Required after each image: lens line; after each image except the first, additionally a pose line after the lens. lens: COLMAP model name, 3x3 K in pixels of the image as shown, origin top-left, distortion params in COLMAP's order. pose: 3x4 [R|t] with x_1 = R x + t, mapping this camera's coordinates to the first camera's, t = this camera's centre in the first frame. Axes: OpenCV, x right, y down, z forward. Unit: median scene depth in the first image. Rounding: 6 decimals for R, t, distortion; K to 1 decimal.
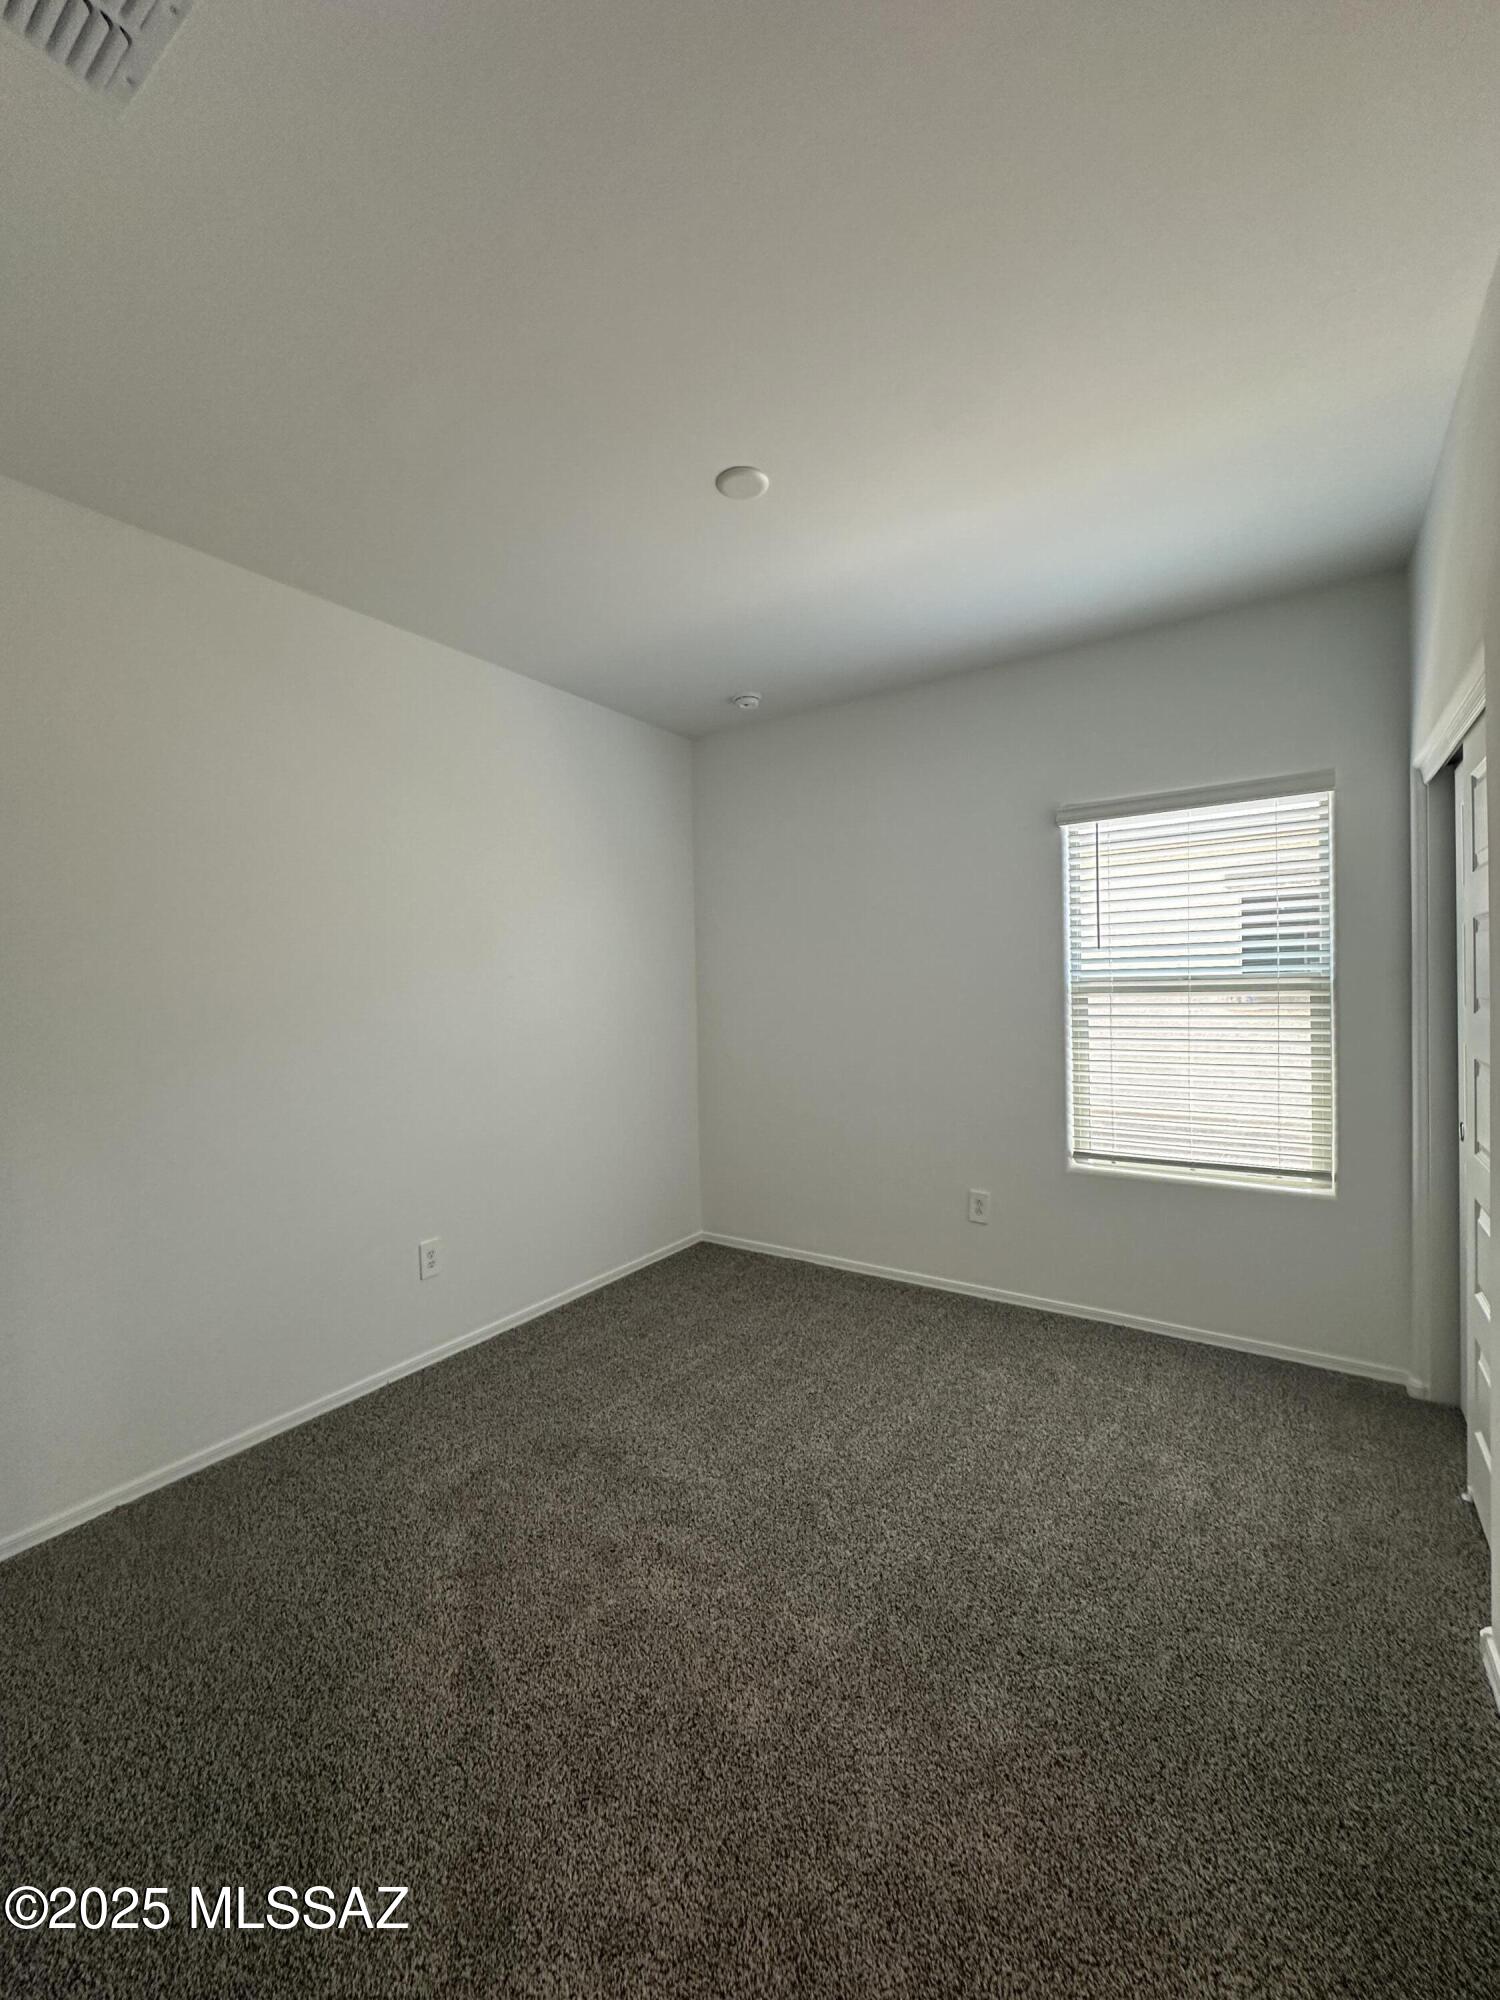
lens RADIAL K [[791.6, 0, 743.7], [0, 791.6, 1008.9], [0, 0, 1]] dist [-0.000346, 0.000014]
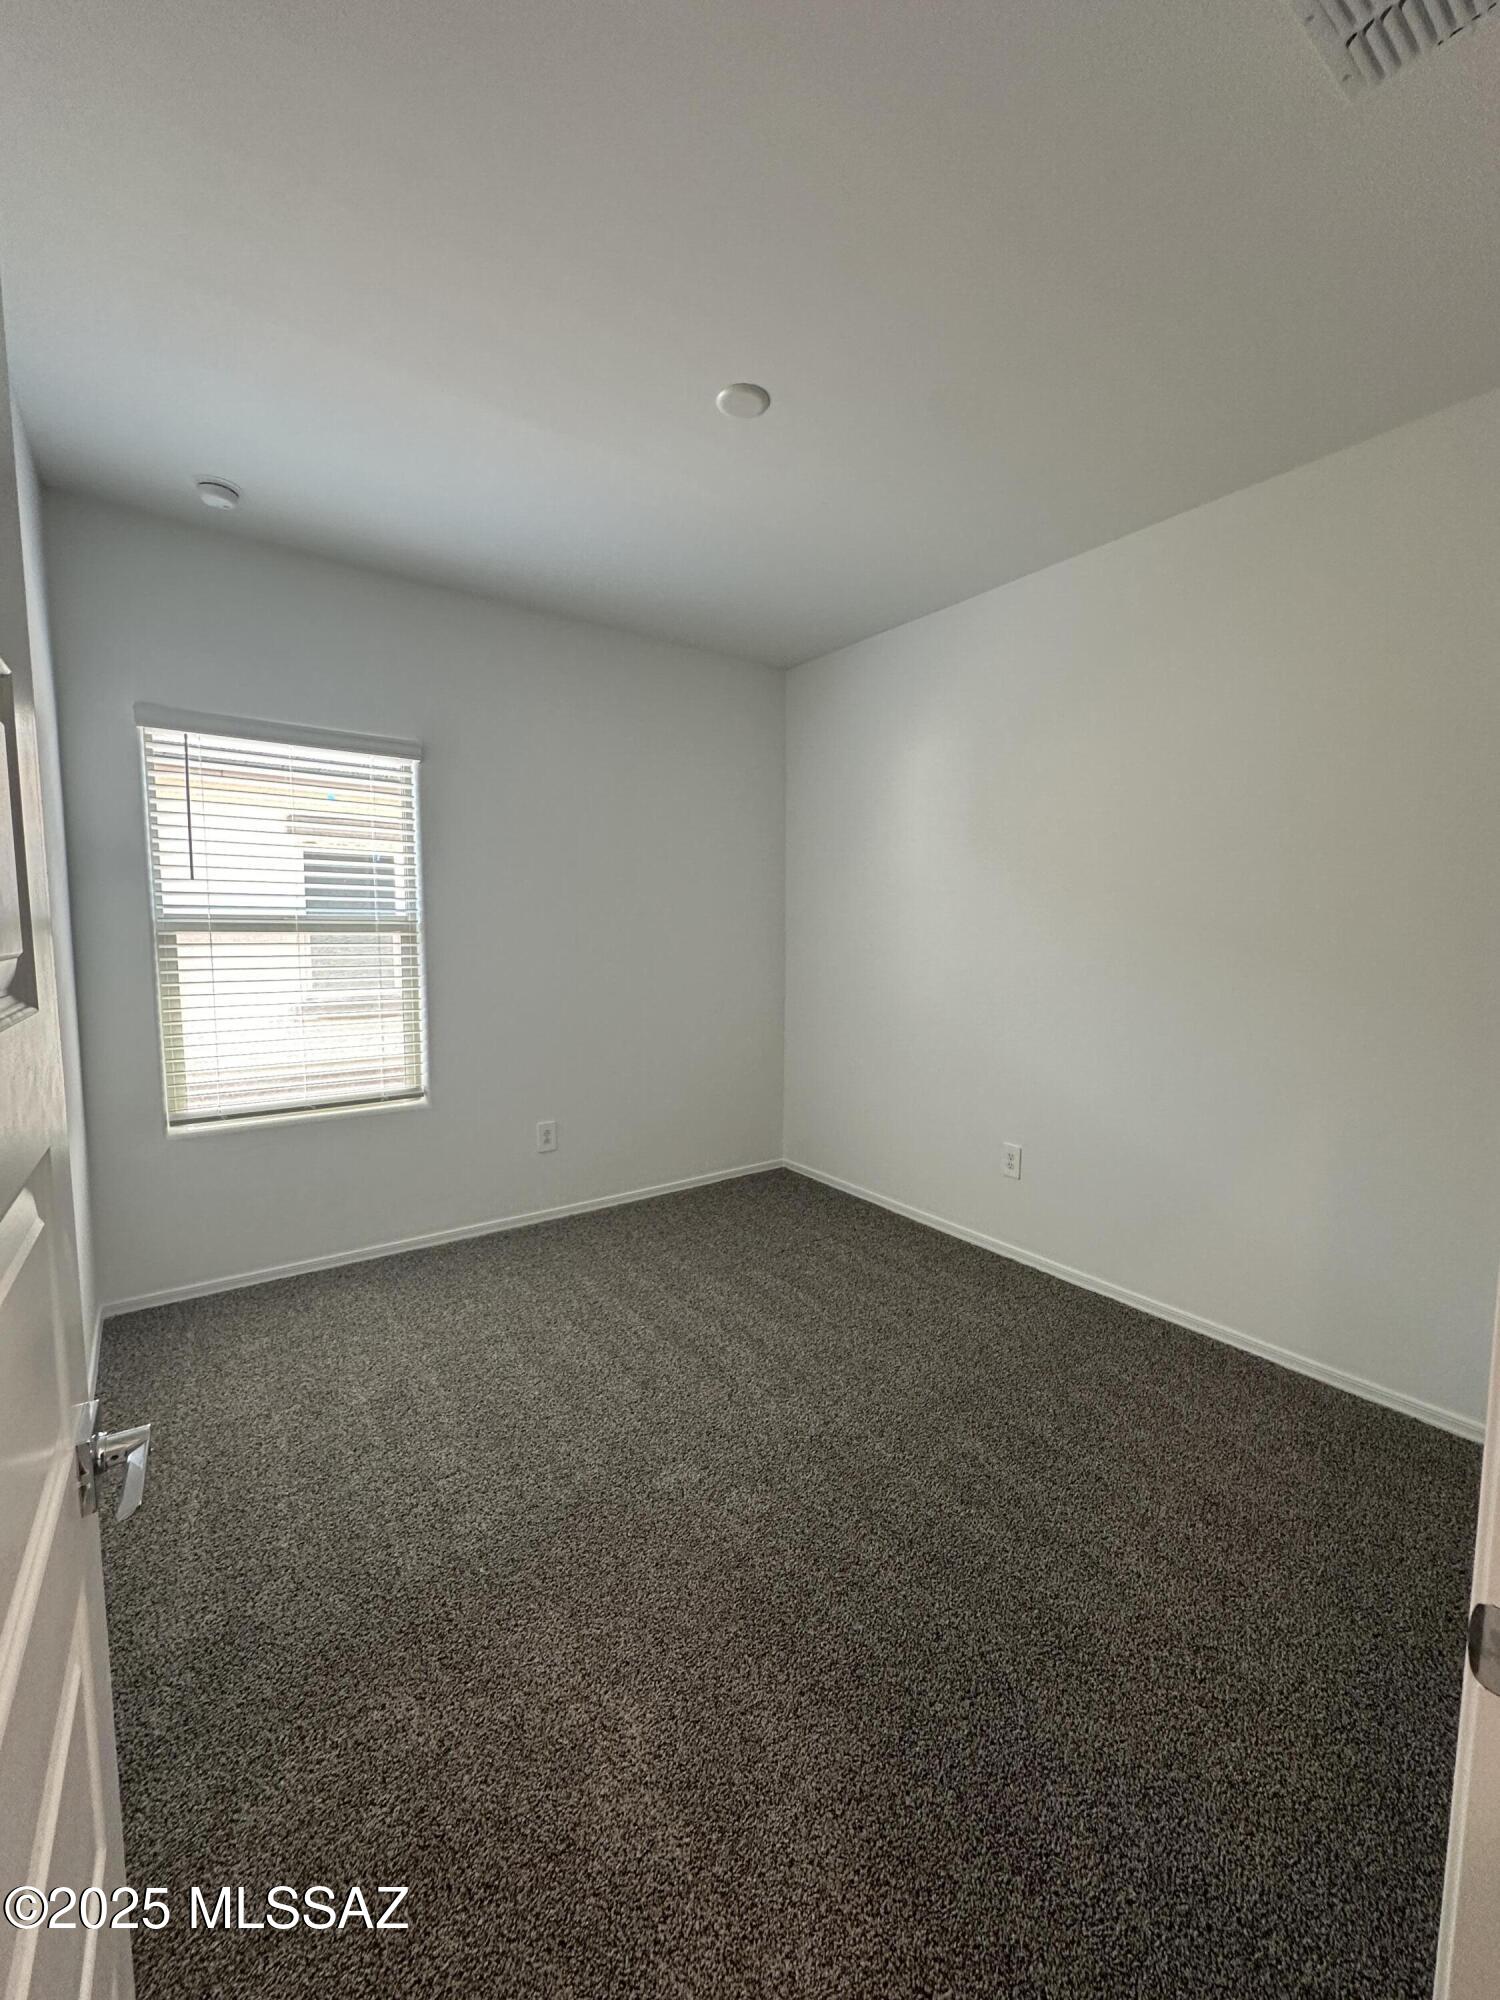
lens RADIAL K [[794.4, 0, 748.9], [0, 794.4, 997.2], [0, 0, 1]] dist [-0.002200, -0.000040]
pose [[0.333179, -0.061617, 0.940848, -0.187443], [0.006048, 0.997981, 0.063217, 0.001419], [-0.942844, -0.015372, 0.332879, 0.129000]]
